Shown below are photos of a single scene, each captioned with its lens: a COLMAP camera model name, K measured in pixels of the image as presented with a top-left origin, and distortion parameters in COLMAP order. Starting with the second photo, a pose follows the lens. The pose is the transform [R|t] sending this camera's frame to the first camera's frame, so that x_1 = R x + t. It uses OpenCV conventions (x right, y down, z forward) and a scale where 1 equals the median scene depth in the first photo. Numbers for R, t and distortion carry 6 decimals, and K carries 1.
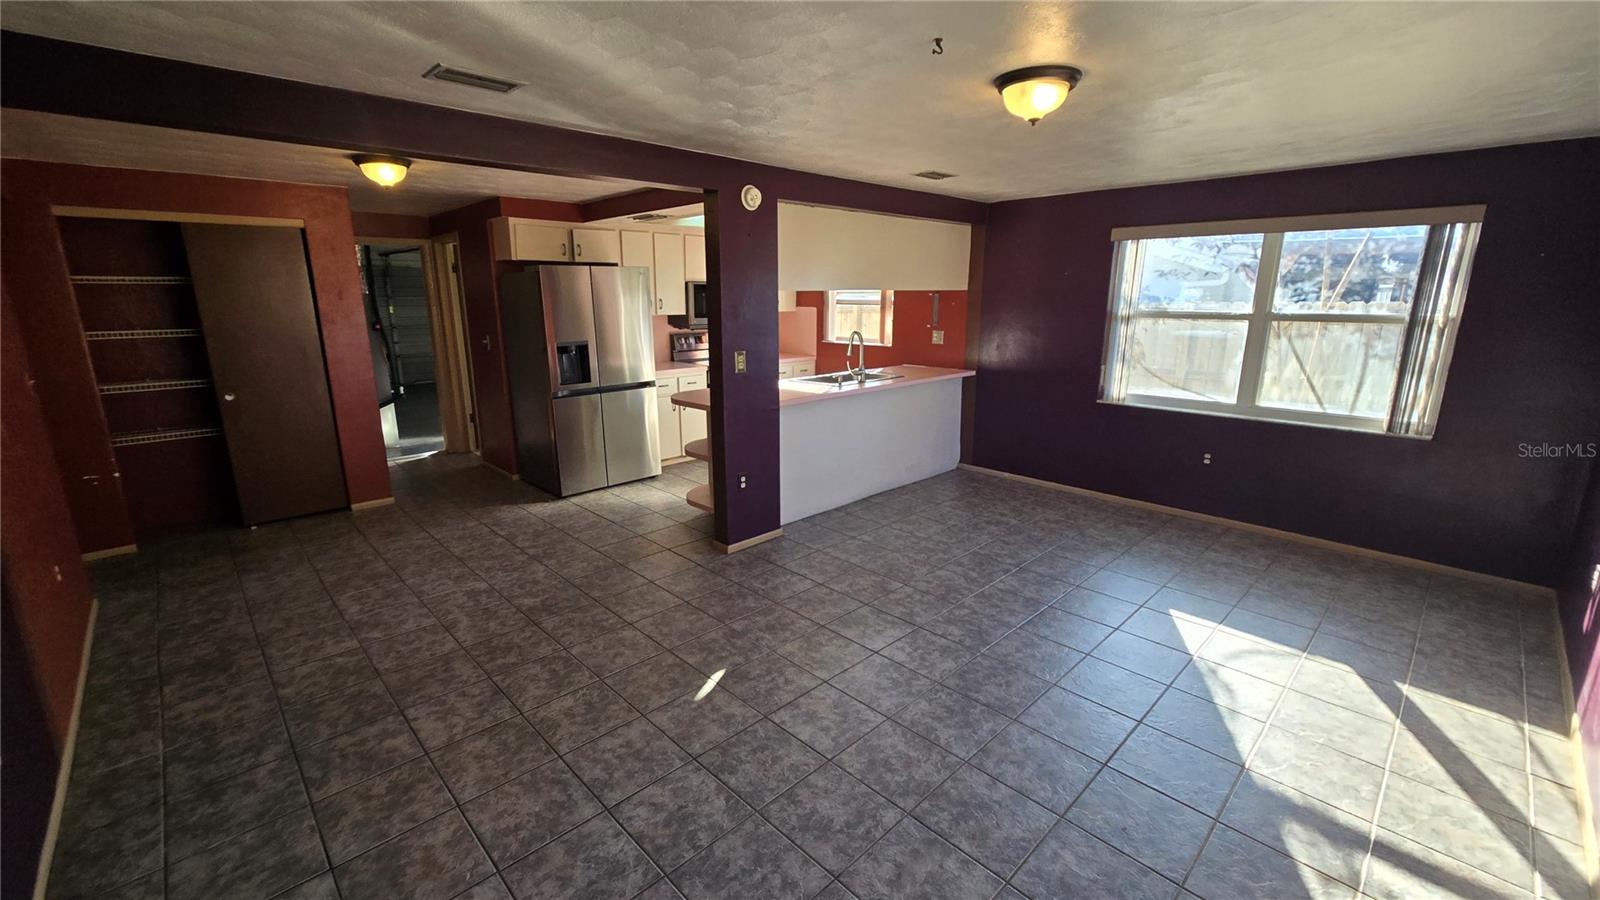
lens RADIAL K [[660.2, 0, 790.5], [0, 660.2, 444.2], [0, 0, 1]] dist [-0.003931, 0.004530]
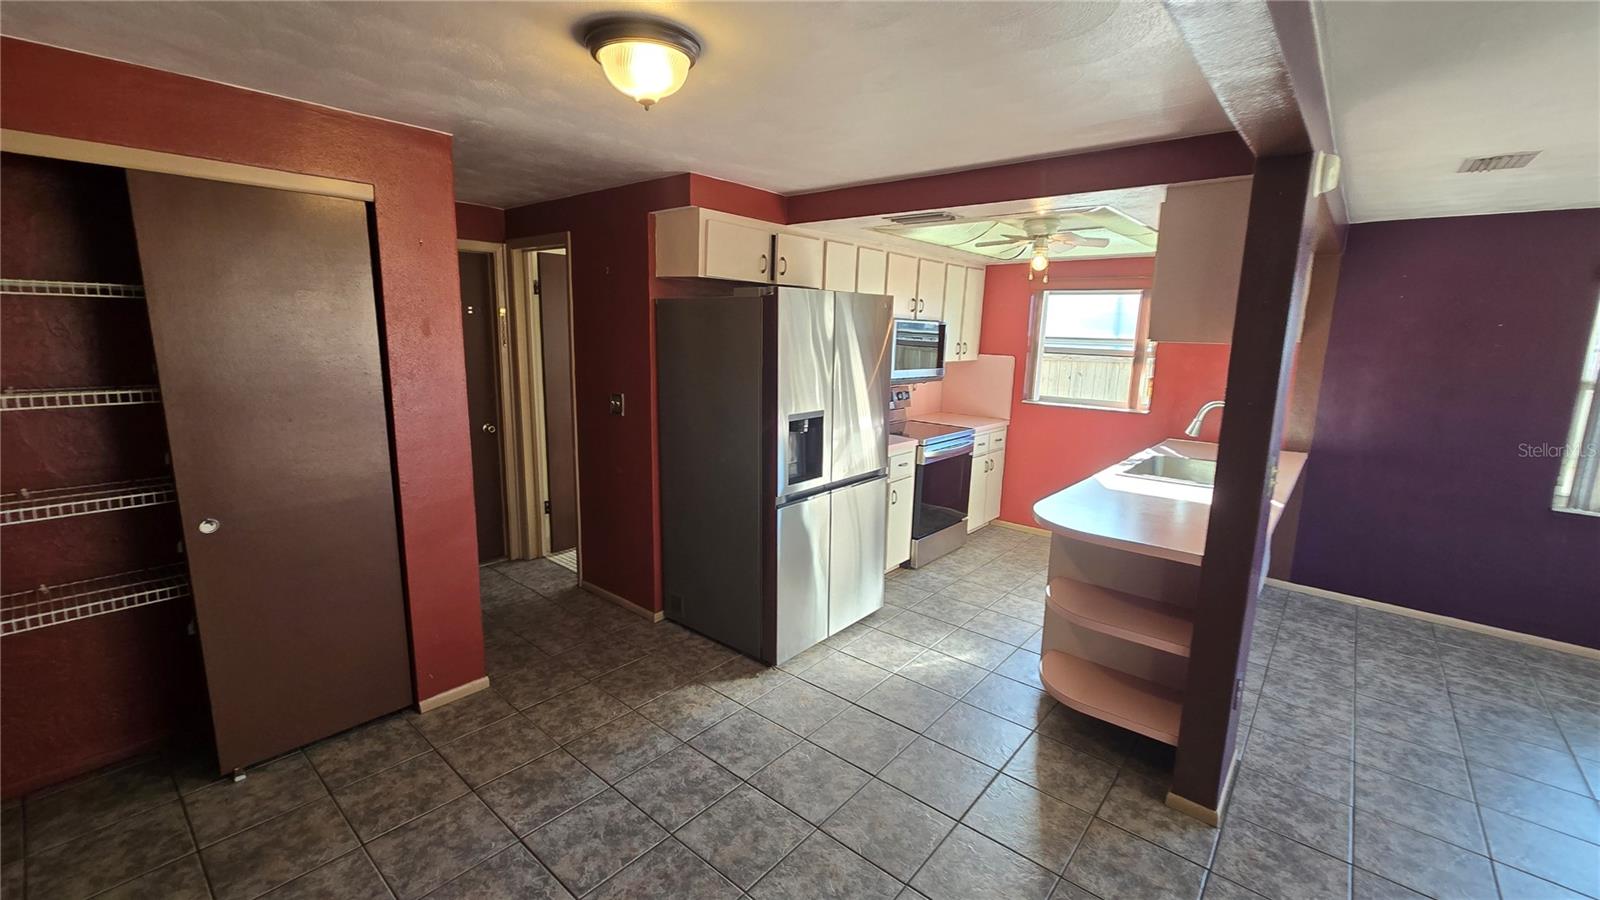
lens RADIAL K [[660.2, 0, 796.1], [0, 660.2, 444.0], [0, 0, 1]] dist [-0.003931, 0.004530]
pose [[0.993957, 0.009498, 0.109359, -0.490430], [-0.004015, 0.998729, -0.050247, -0.115785], [-0.109697, 0.049505, 0.992732, 0.479284]]
